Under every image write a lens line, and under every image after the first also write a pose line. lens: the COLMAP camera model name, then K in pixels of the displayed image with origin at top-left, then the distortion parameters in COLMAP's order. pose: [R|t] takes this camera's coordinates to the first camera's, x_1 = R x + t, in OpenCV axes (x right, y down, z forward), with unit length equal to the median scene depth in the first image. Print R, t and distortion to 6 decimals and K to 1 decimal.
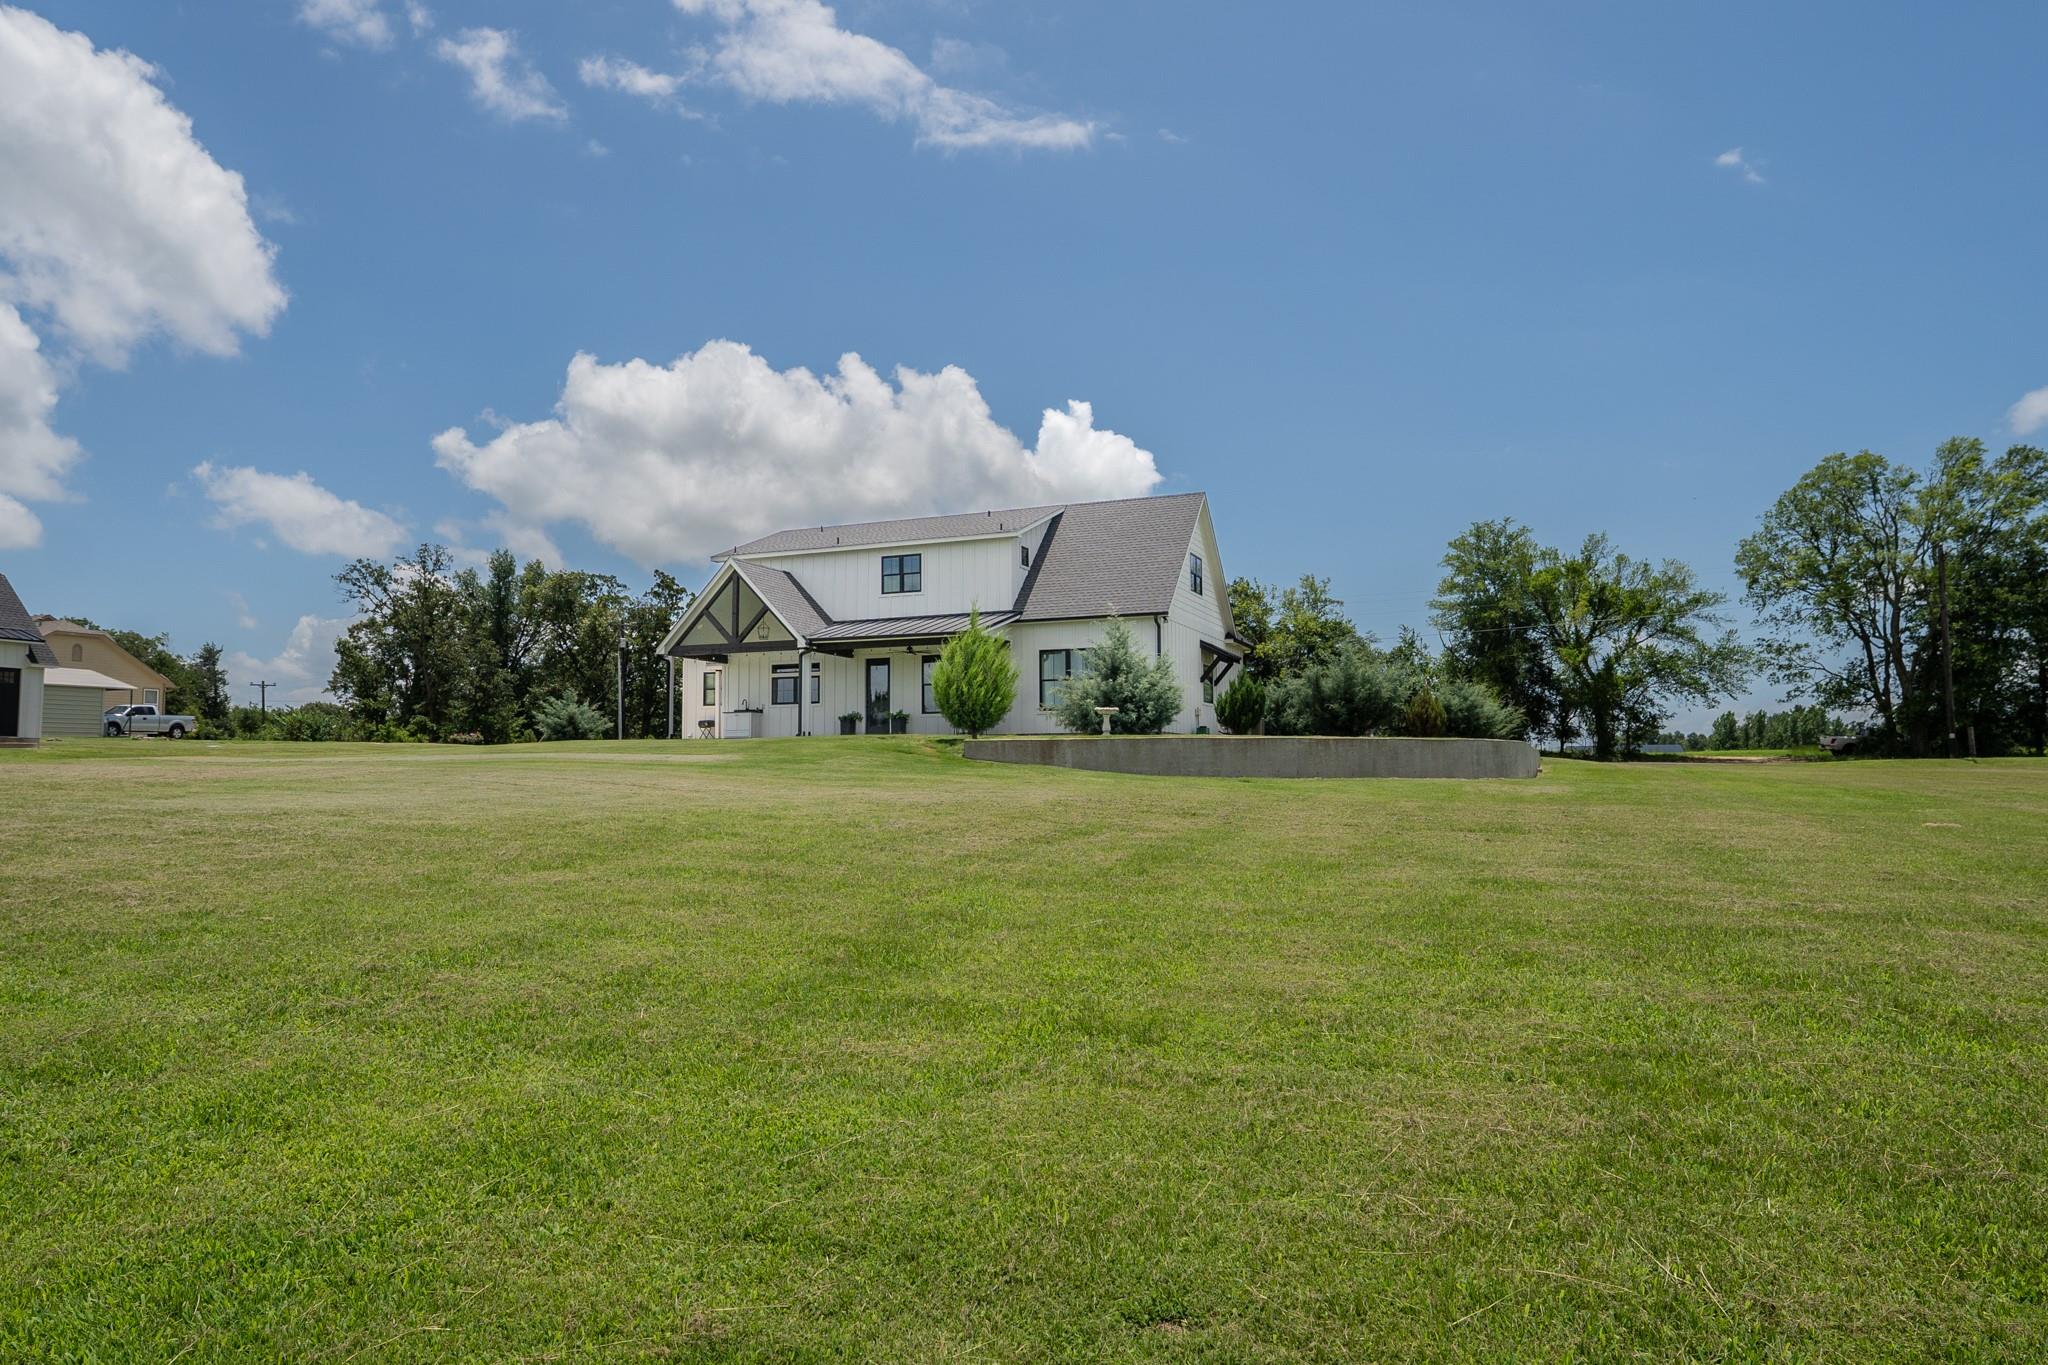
lens RADIAL K [[1243.2, 0, 1024.0], [0, 1243.2, 682.5], [0, 0, 1]] dist [-0.006000, -0.002076]
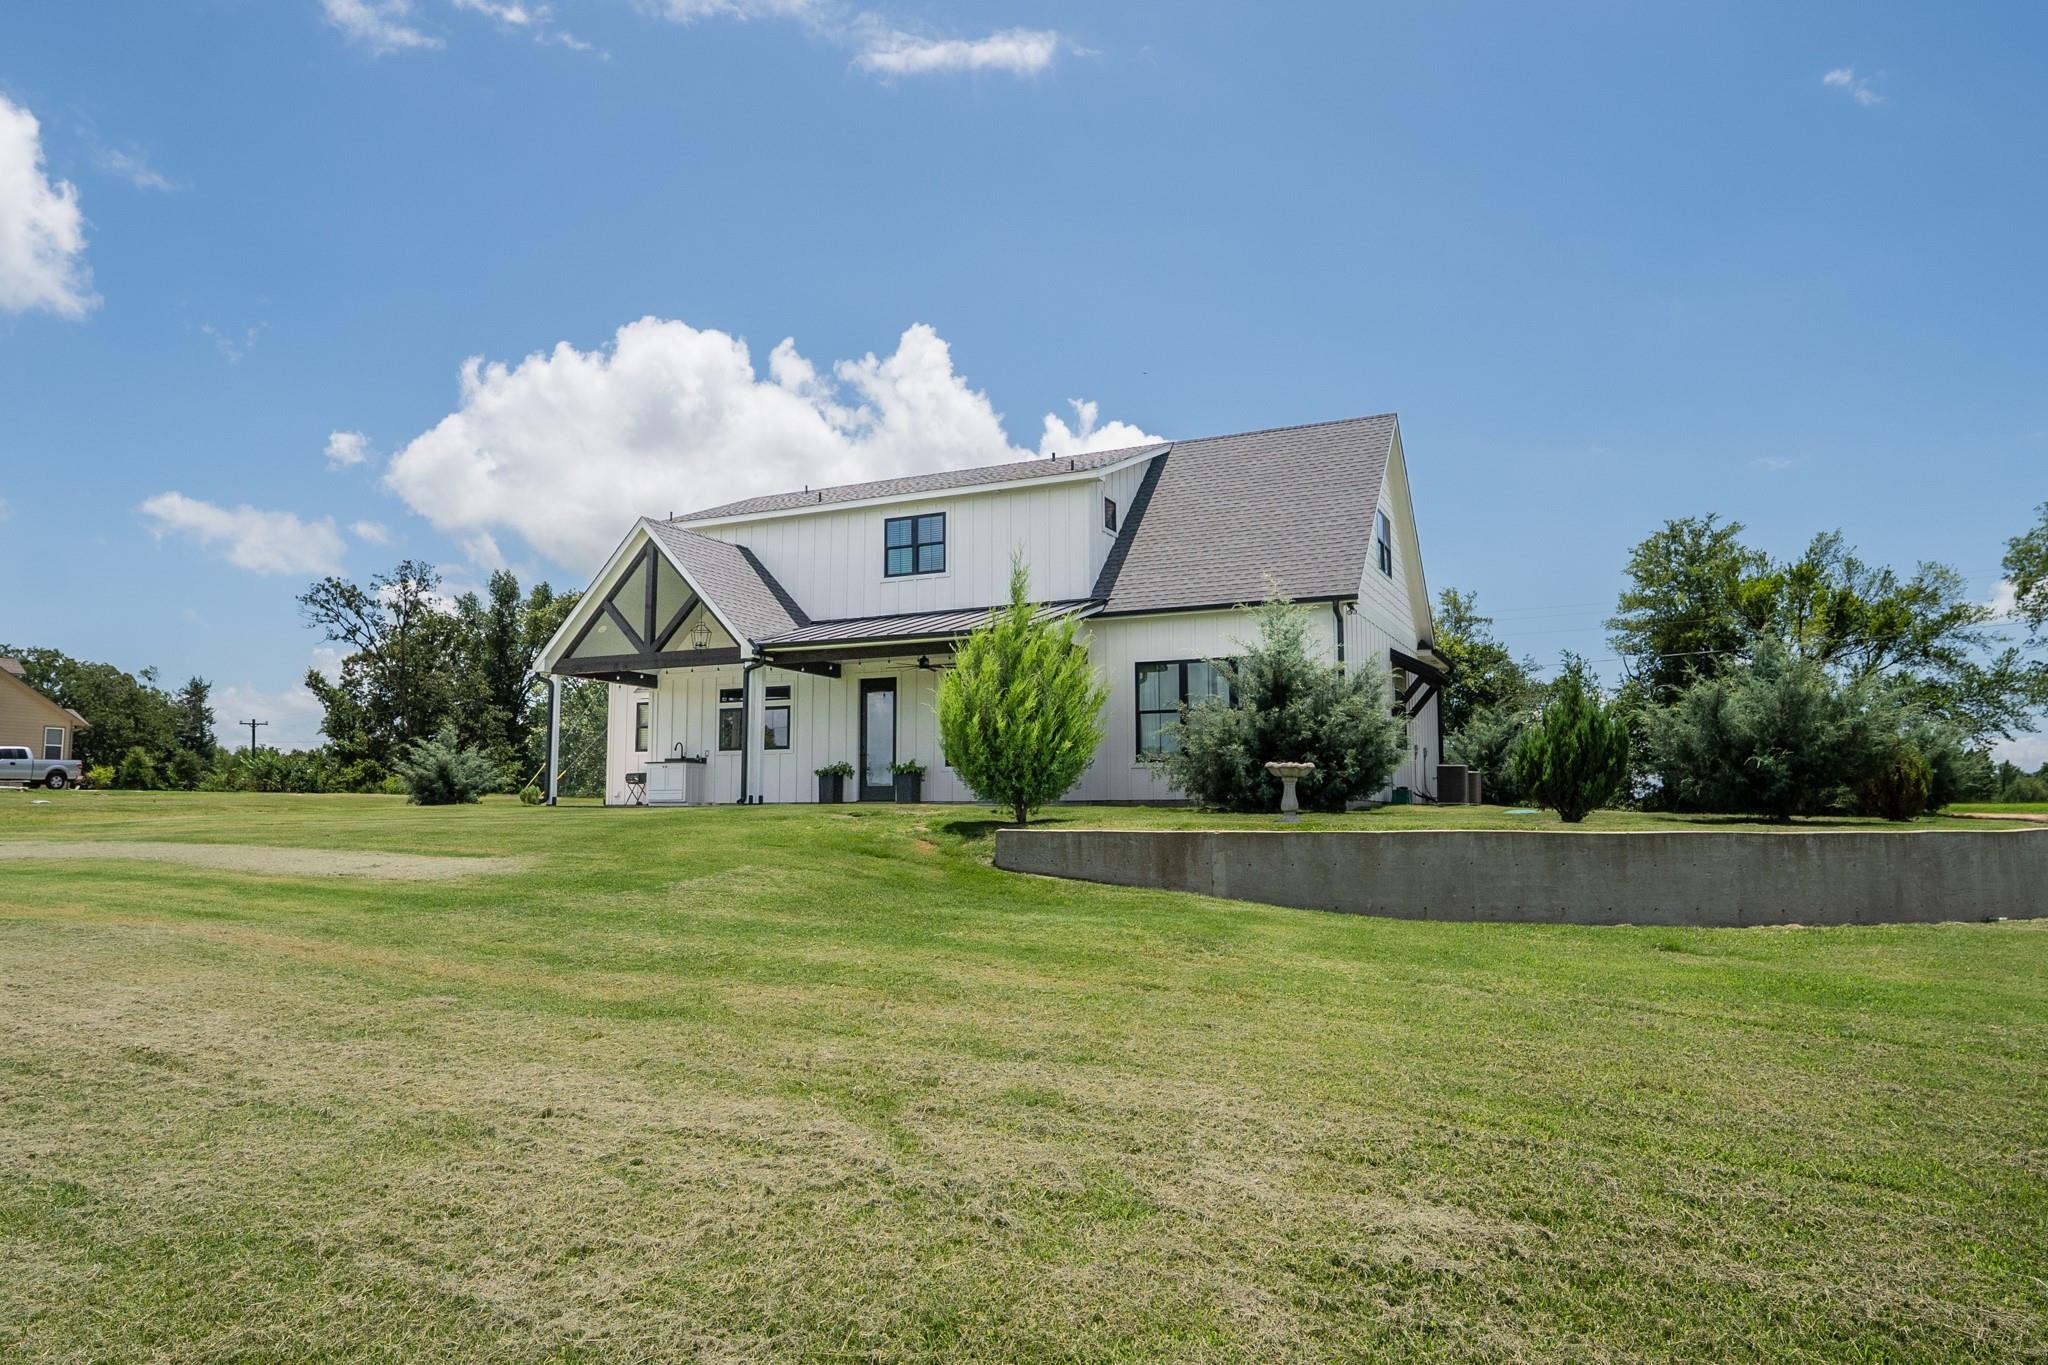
lens RADIAL K [[1243.2, 0, 1024.0], [0, 1243.2, 682.5], [0, 0, 1]] dist [-0.006000, -0.002076]
pose [[0.998370, -0.001427, -0.057056, -0.006948], [-0.000440, 0.999465, -0.032692, 0.003526], [0.057072, 0.032663, 0.997836, 0.370867]]
